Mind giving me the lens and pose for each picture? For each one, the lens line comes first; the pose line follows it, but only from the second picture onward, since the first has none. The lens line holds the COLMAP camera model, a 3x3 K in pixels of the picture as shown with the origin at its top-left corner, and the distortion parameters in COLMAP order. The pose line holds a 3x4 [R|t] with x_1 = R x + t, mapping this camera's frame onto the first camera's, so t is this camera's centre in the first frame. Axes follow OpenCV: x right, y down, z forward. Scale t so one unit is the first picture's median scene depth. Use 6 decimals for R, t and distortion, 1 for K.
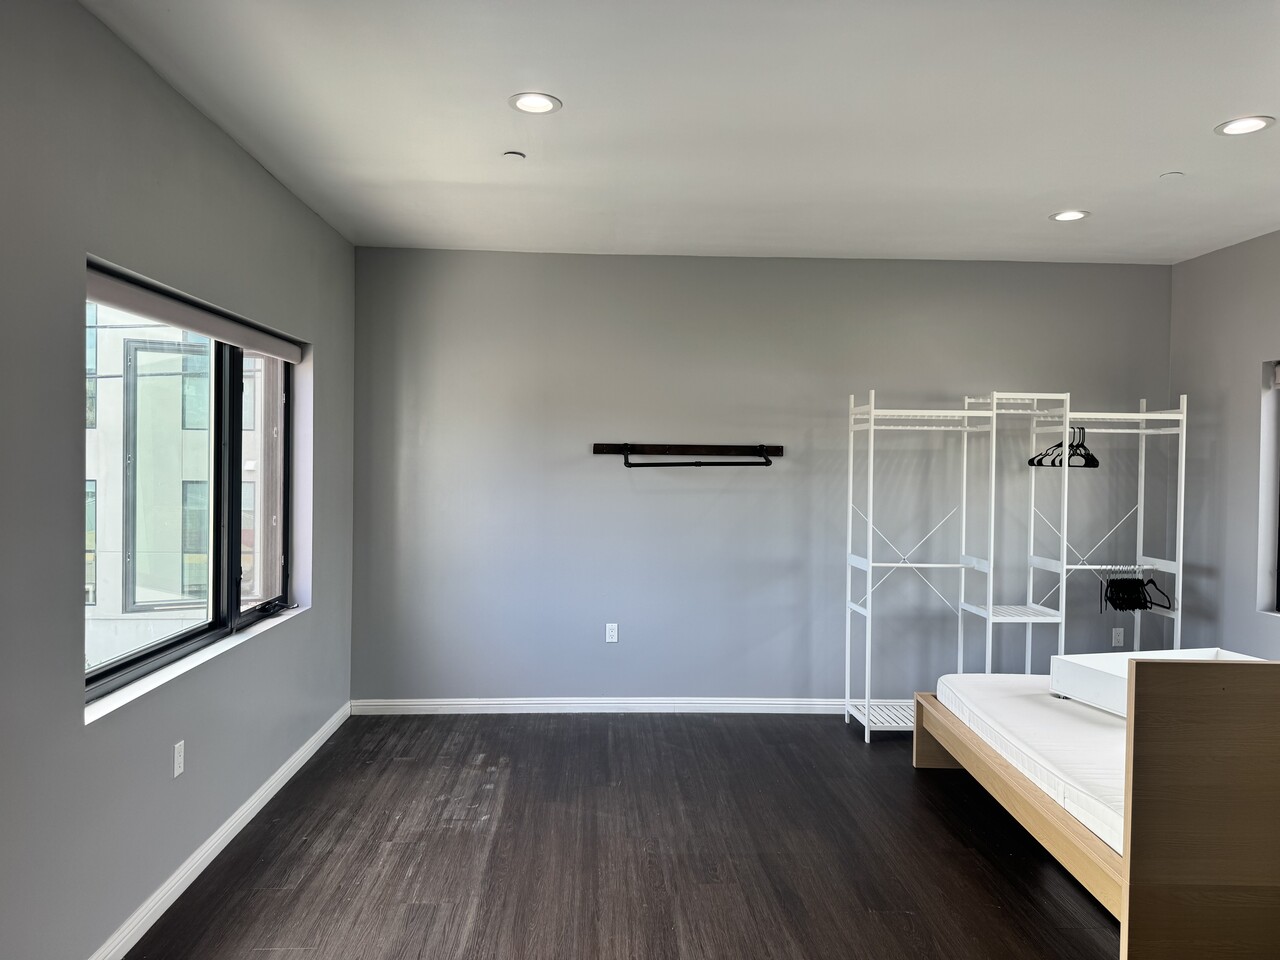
lens RADIAL K [[902.4, 0, 639.5], [0, 902.4, 472.4], [0, 0, 1]] dist [0.078432, -0.104821]
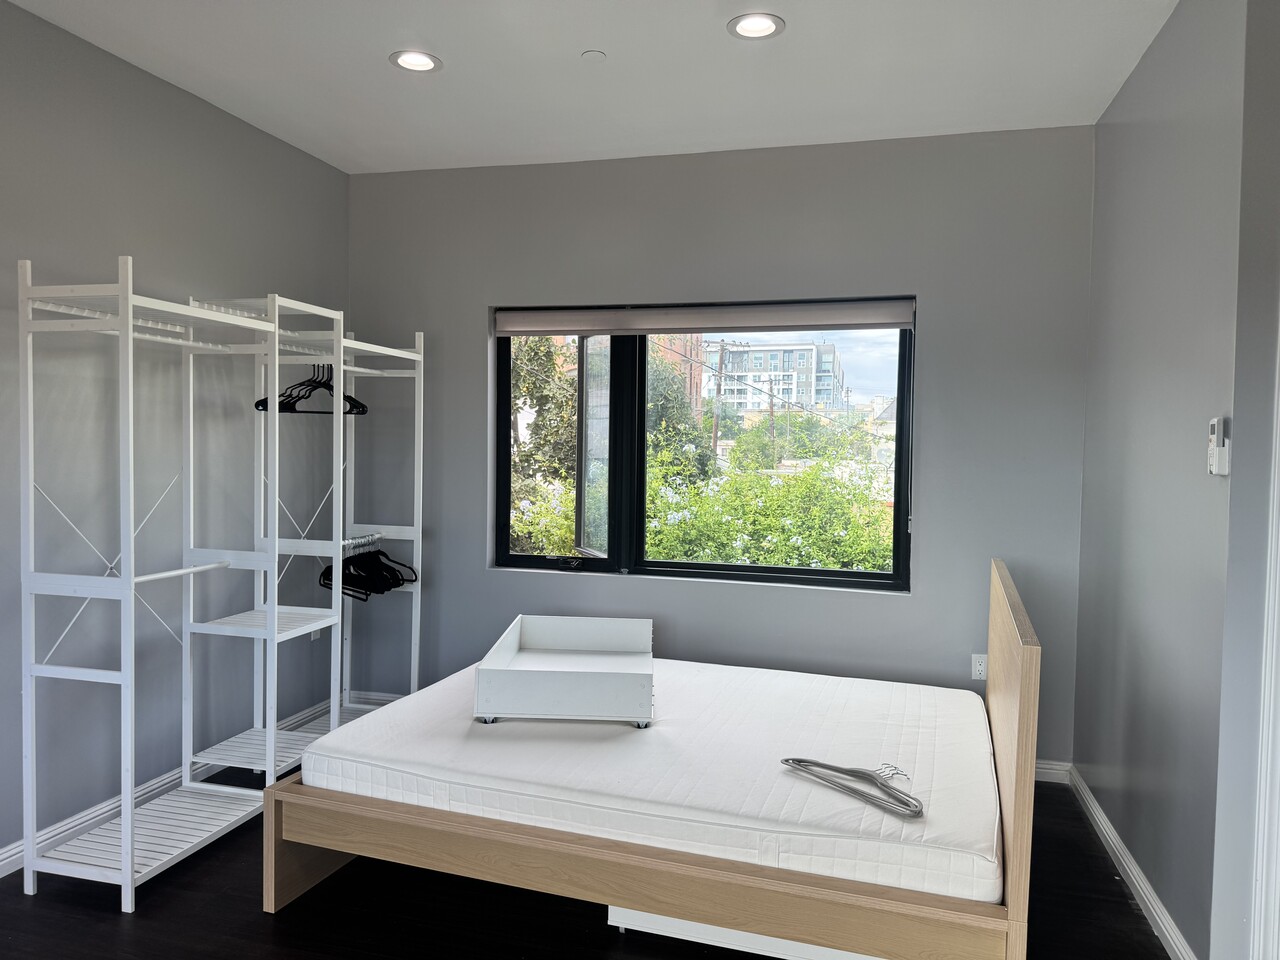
lens RADIAL K [[902.4, 0, 631.8], [0, 902.4, 477.2], [0, 0, 1]] dist [0.078432, -0.104821]
pose [[0.318563, -0.042035, 0.946969, -0.156484], [-0.001934, 0.998985, 0.044994, 0.012519], [-0.947900, -0.016165, 0.318159, 0.536643]]
